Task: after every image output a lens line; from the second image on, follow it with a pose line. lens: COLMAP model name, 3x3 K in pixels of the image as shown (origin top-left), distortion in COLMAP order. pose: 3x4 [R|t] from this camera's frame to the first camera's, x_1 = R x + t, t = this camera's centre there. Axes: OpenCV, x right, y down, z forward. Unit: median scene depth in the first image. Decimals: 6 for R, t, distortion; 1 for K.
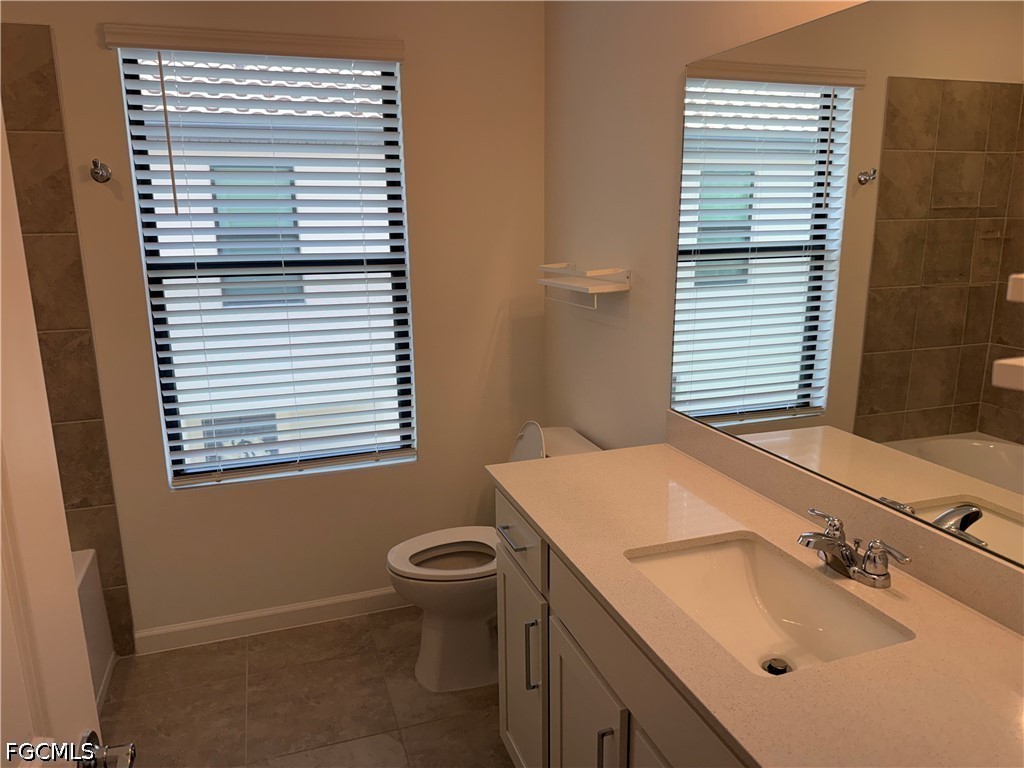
lens RADIAL K [[710.1, 0, 507.8], [0, 710.1, 381.4], [0, 0, 1]] dist [0.066955, -0.106588]
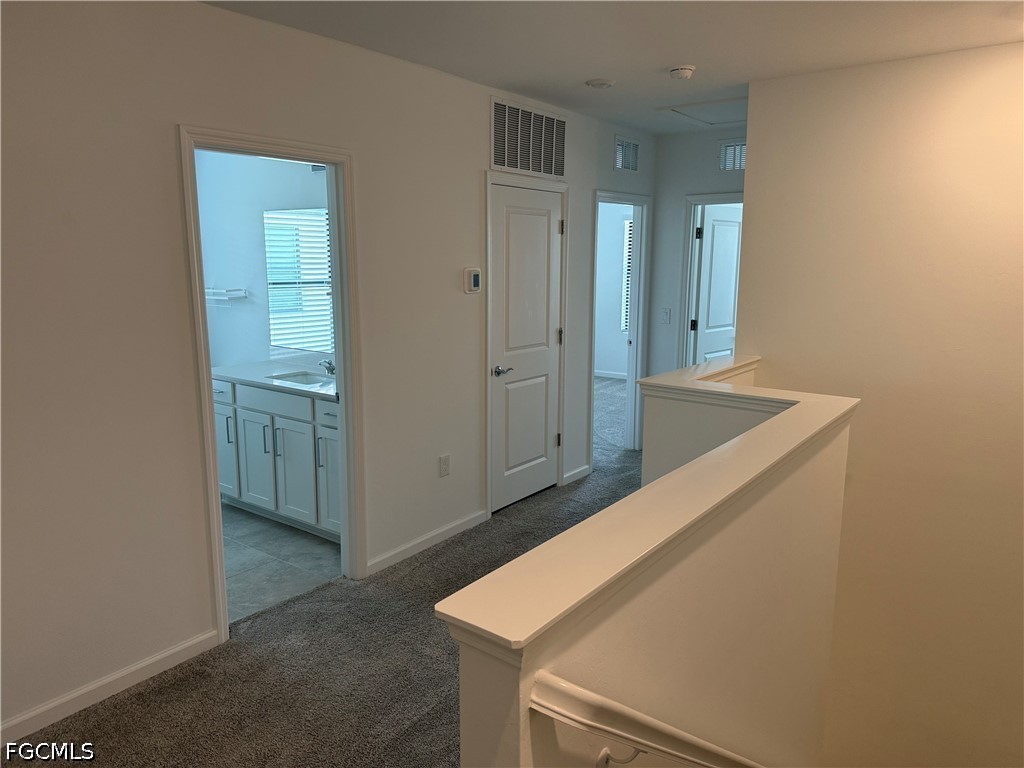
lens RADIAL K [[710.1, 0, 507.8], [0, 710.1, 381.4], [0, 0, 1]] dist [0.066955, -0.106588]
pose [[0.831032, -0.073426, 0.551357, -0.422158], [0.105213, 0.994105, -0.026194, 0.287313], [-0.546183, 0.079778, 0.833858, -1.352825]]
